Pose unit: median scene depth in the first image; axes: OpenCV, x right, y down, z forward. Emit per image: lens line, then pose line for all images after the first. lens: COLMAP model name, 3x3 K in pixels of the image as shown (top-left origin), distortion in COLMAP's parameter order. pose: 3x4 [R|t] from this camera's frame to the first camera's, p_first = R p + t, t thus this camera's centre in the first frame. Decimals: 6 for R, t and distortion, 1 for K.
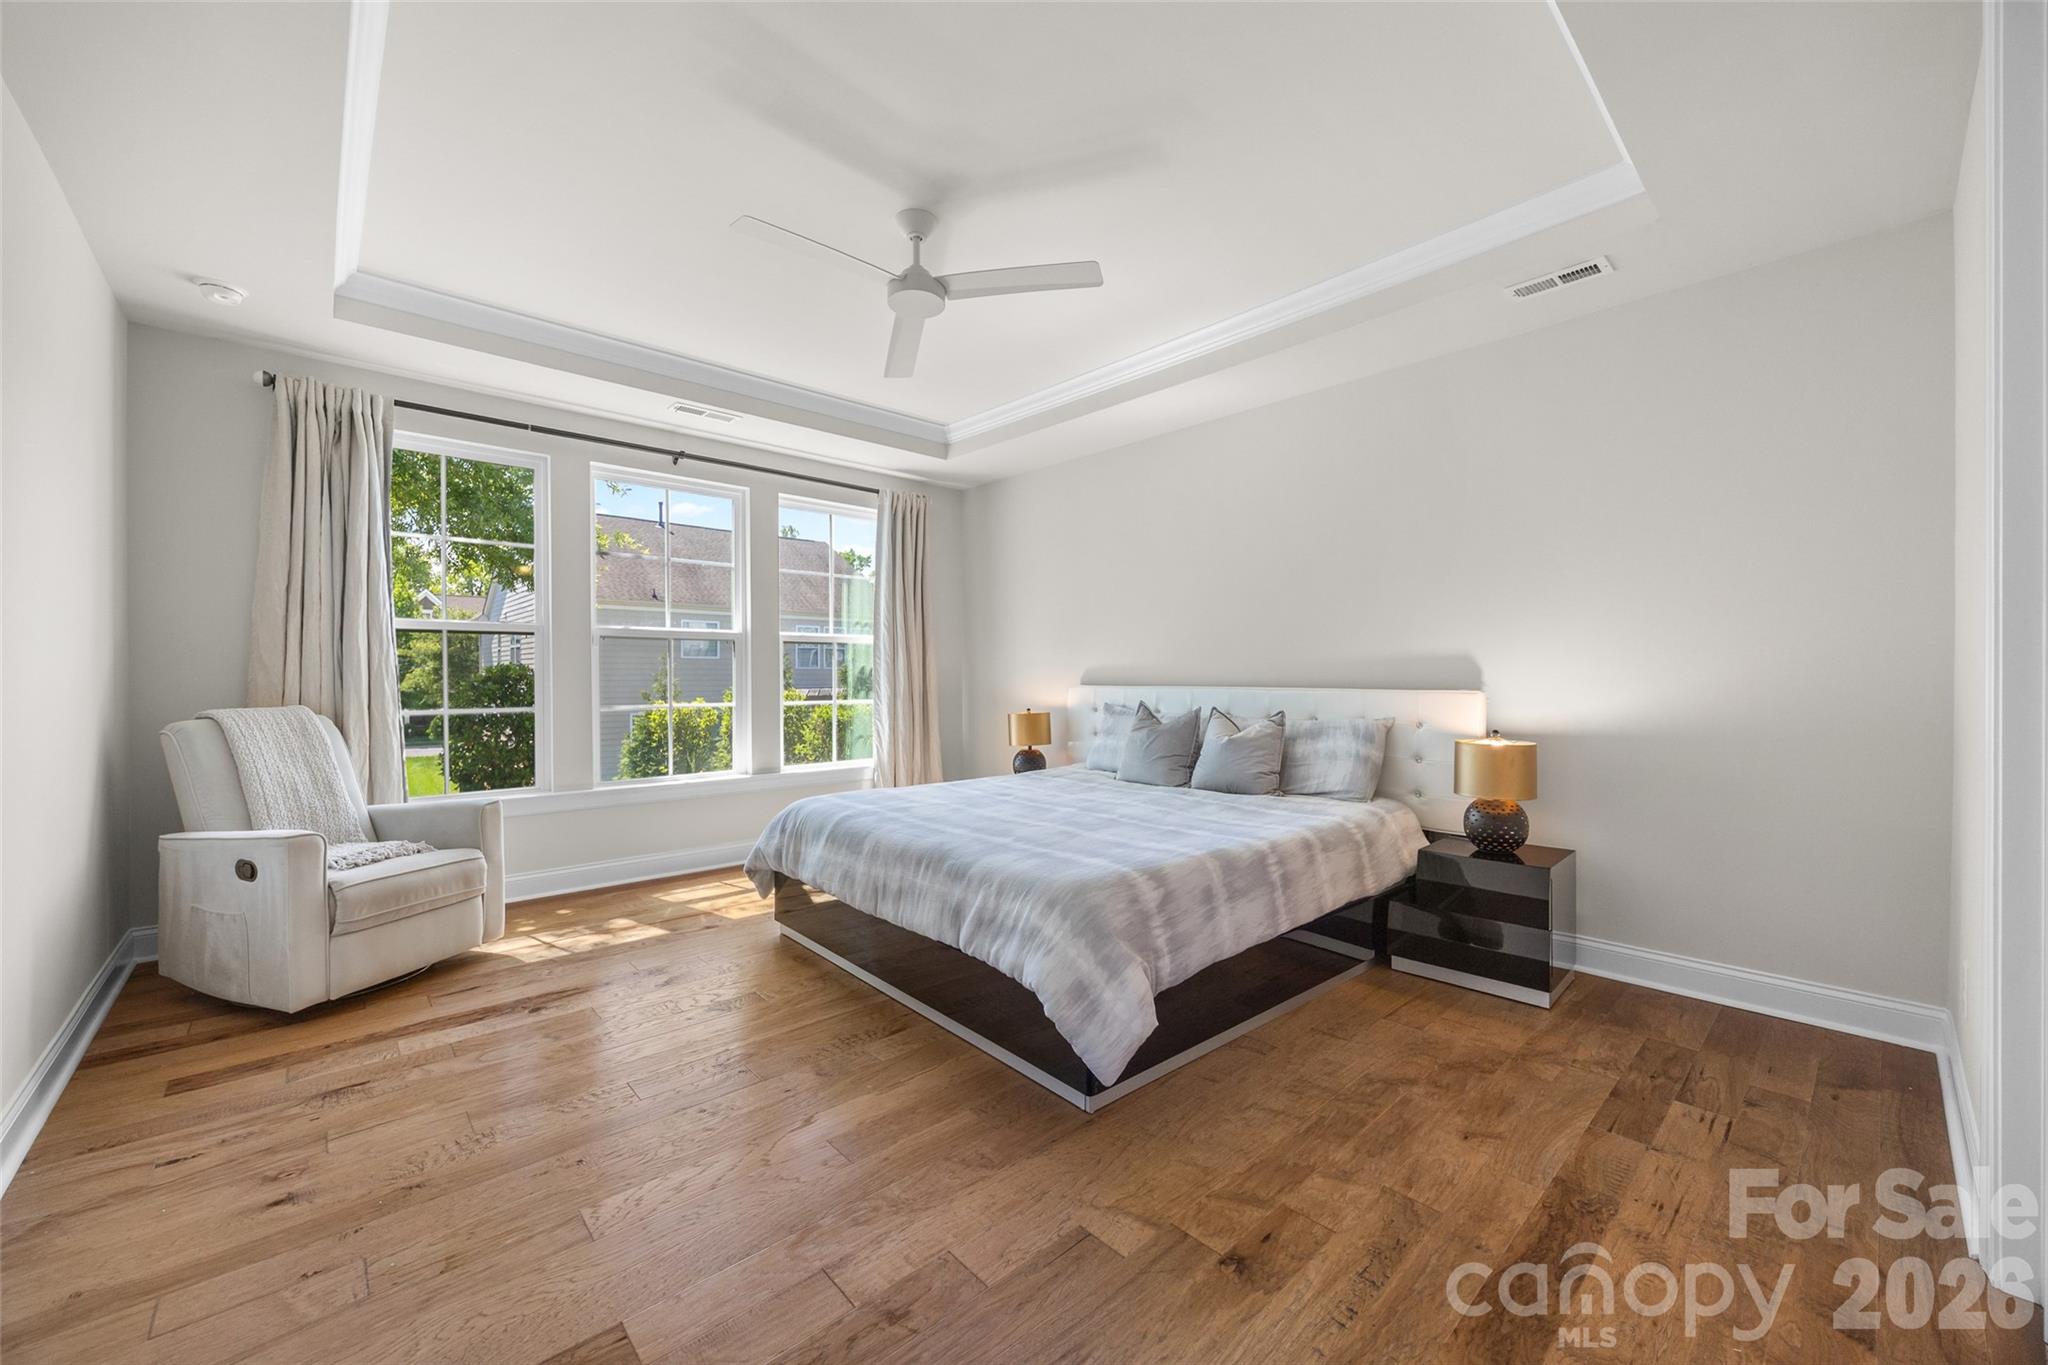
lens RADIAL K [[781.0, 0, 1014.2], [0, 781.0, 671.3], [0, 0, 1]] dist [-0.002746, 0.000097]
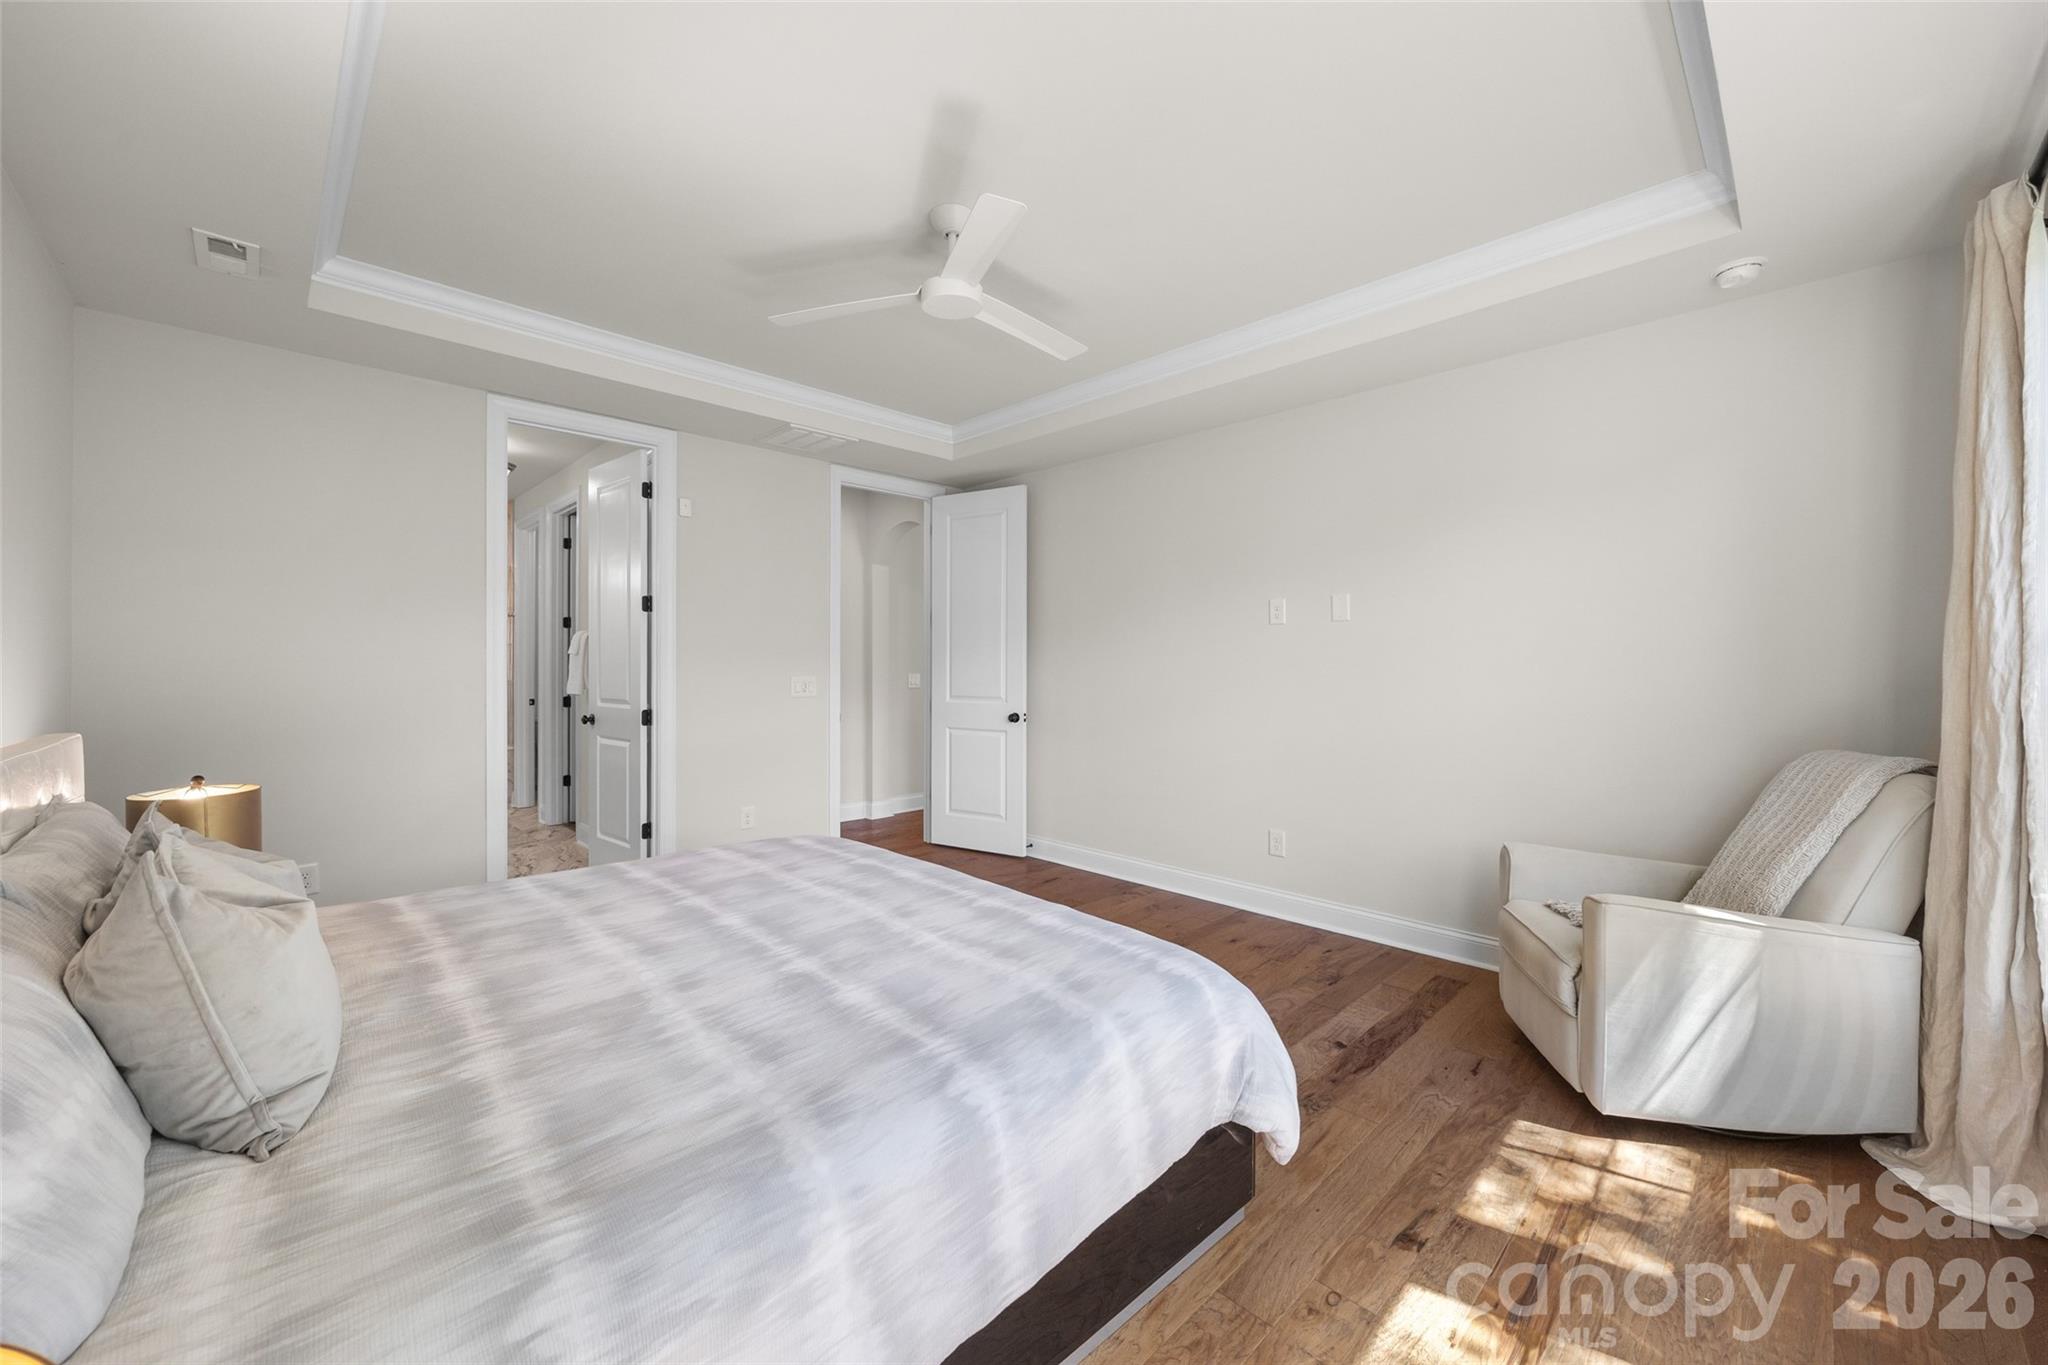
lens RADIAL K [[781.0, 0, 1014.2], [0, 781.0, 671.3], [0, 0, 1]] dist [-0.002746, 0.000097]
pose [[-0.999301, 0.000232, -0.037381, -0.144197], [0.000346, 0.999995, -0.003043, -0.024828], [0.037380, -0.003054, -0.999296, 1.661865]]
